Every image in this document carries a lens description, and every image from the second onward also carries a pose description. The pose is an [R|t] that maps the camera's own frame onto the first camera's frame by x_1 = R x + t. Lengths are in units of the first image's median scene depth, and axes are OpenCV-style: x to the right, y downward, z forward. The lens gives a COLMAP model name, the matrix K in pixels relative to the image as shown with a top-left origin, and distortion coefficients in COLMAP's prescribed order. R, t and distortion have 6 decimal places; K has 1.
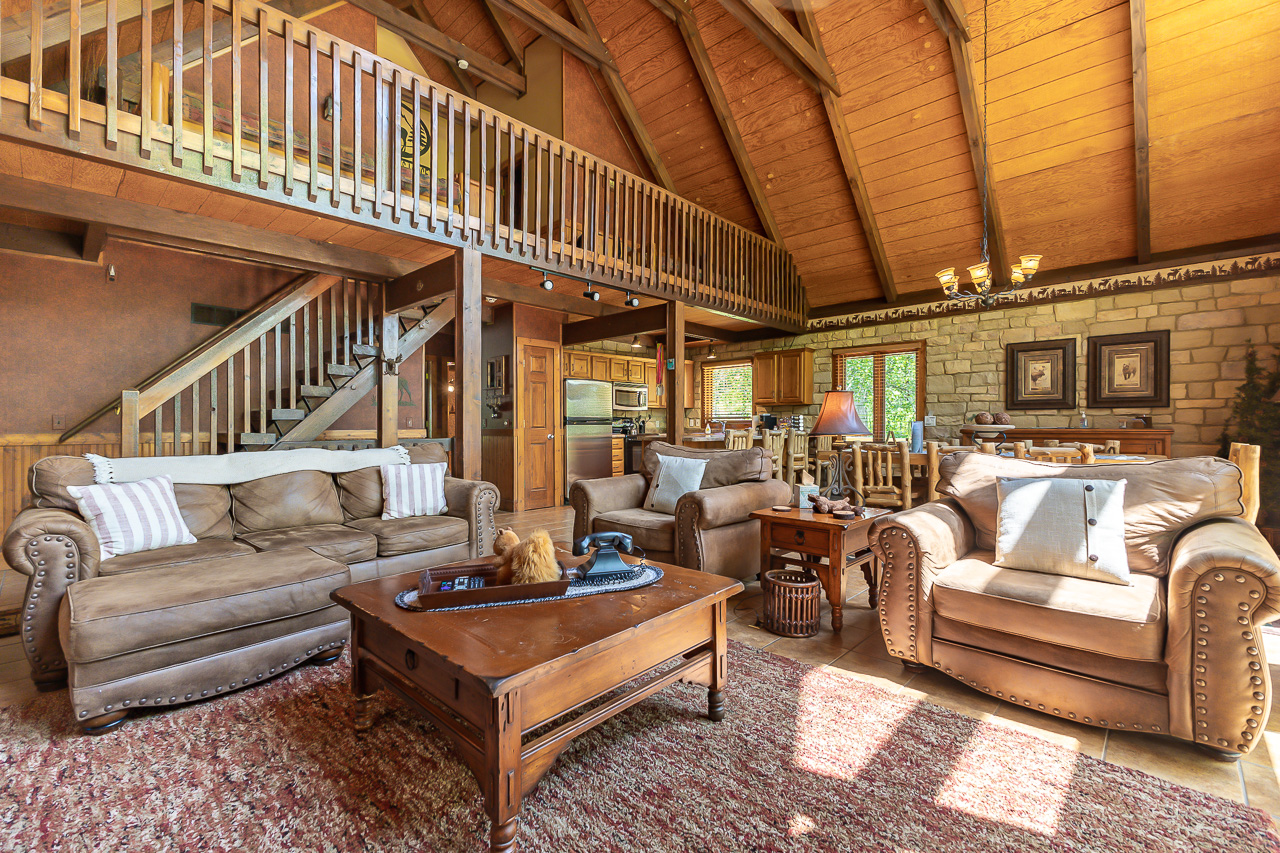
lens RADIAL K [[564.2, 0, 637.9], [0, 564.2, 421.3], [0, 0, 1]] dist [0.012121, -0.001869]
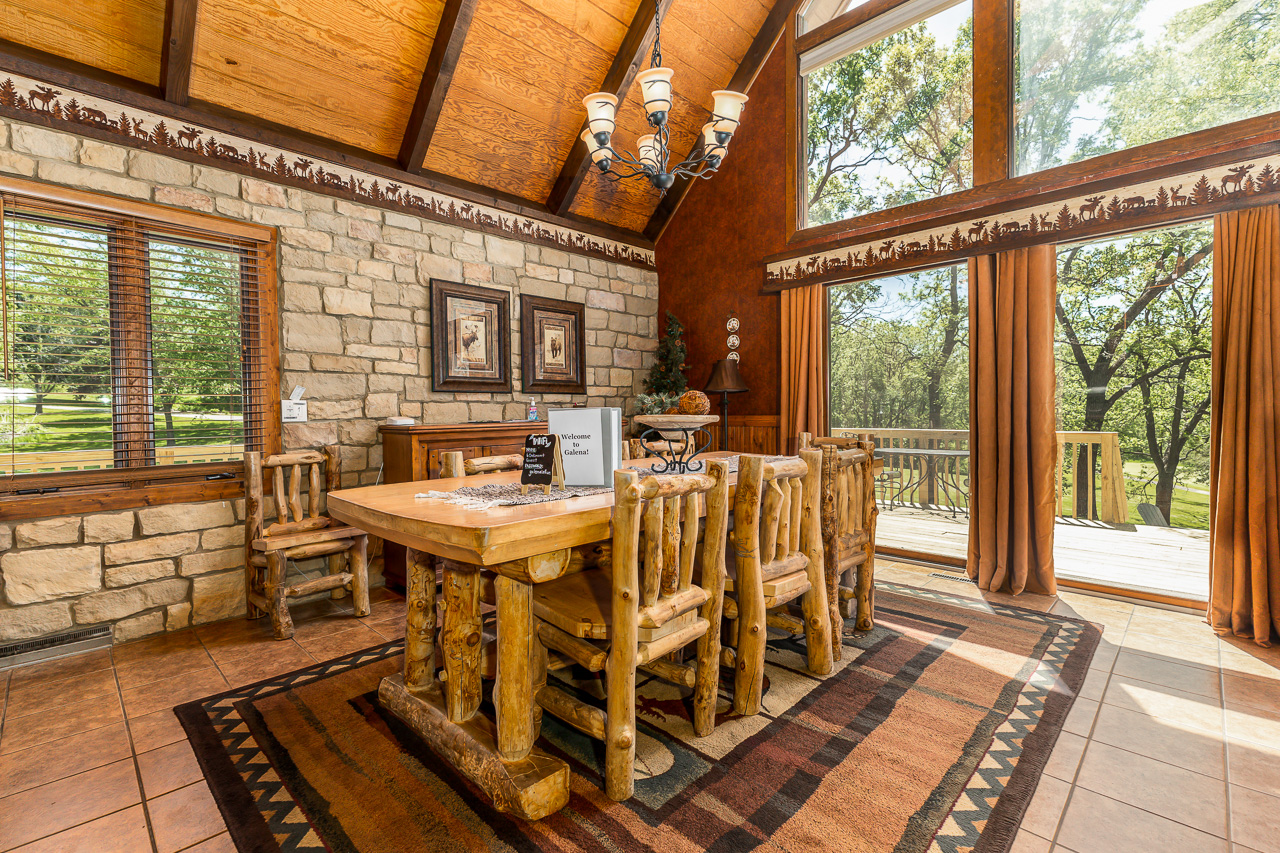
lens RADIAL K [[564.2, 0, 639.2], [0, 564.2, 427.5], [0, 0, 1]] dist [0.012121, -0.001869]
pose [[0.024383, -0.027647, 0.999320, 0.061681], [0.007237, 0.999596, 0.027478, 0.002158], [-0.999677, 0.006562, 0.024573, 0.683019]]
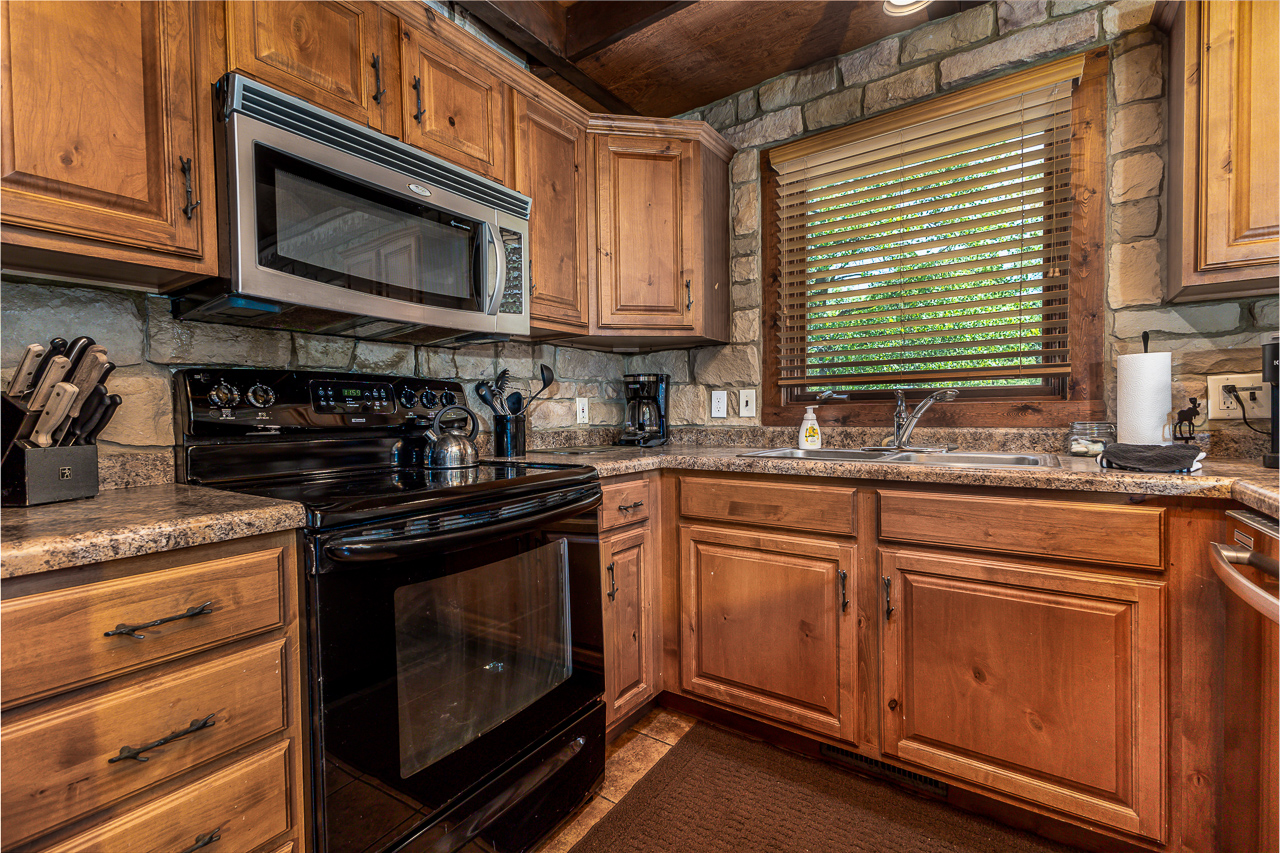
lens RADIAL K [[564.2, 0, 641.2], [0, 564.2, 424.8], [0, 0, 1]] dist [0.012121, -0.001869]
pose [[0.987805, -0.013720, 0.155093, 0.029324], [0.009343, 0.999538, 0.028914, 0.005852], [-0.155418, -0.027113, 0.987477, 1.000460]]
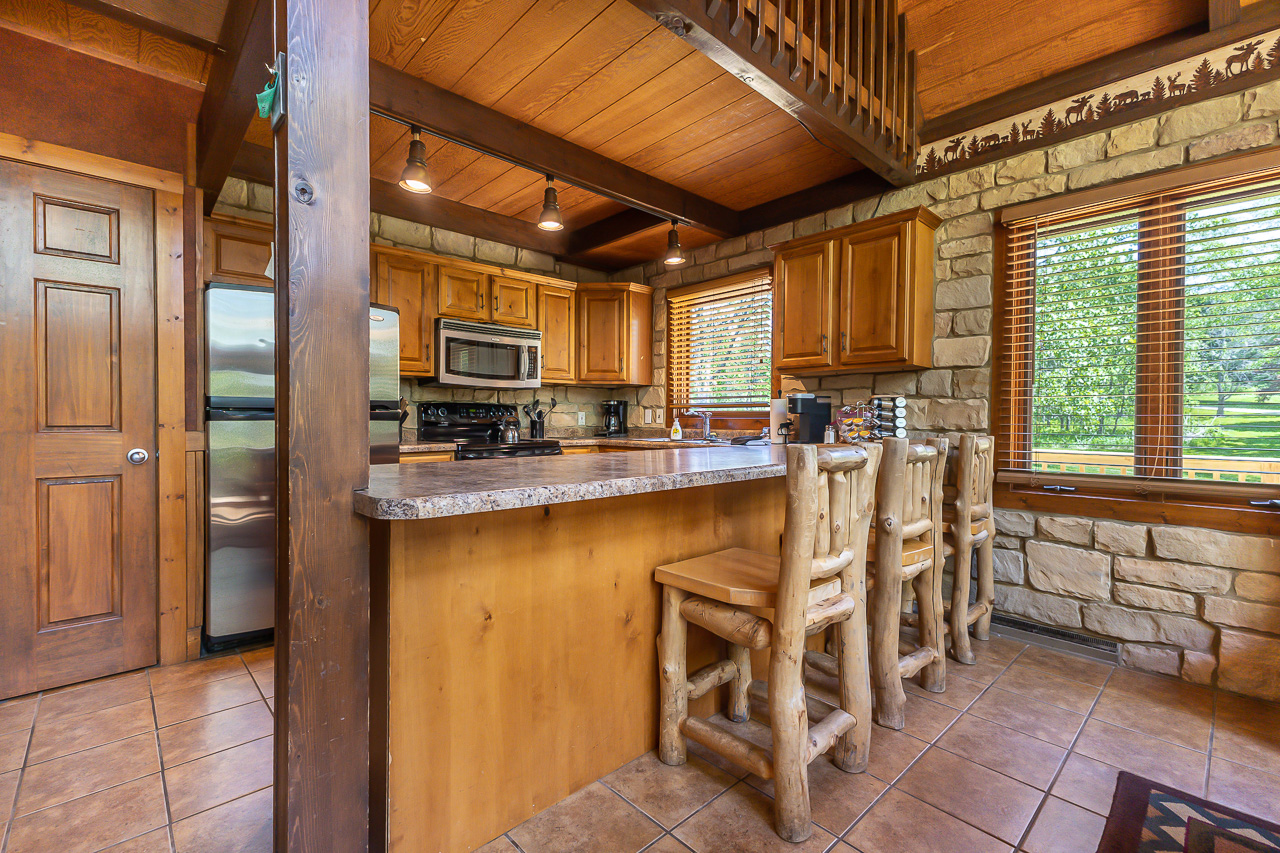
lens RADIAL K [[564.2, 0, 639.0], [0, 564.2, 420.7], [0, 0, 1]] dist [0.012121, -0.001869]
pose [[0.998412, 0.006823, -0.055926, 0.151361], [-0.006265, 0.999929, 0.010149, 0.002230], [0.055991, -0.009782, 0.998383, 0.677978]]
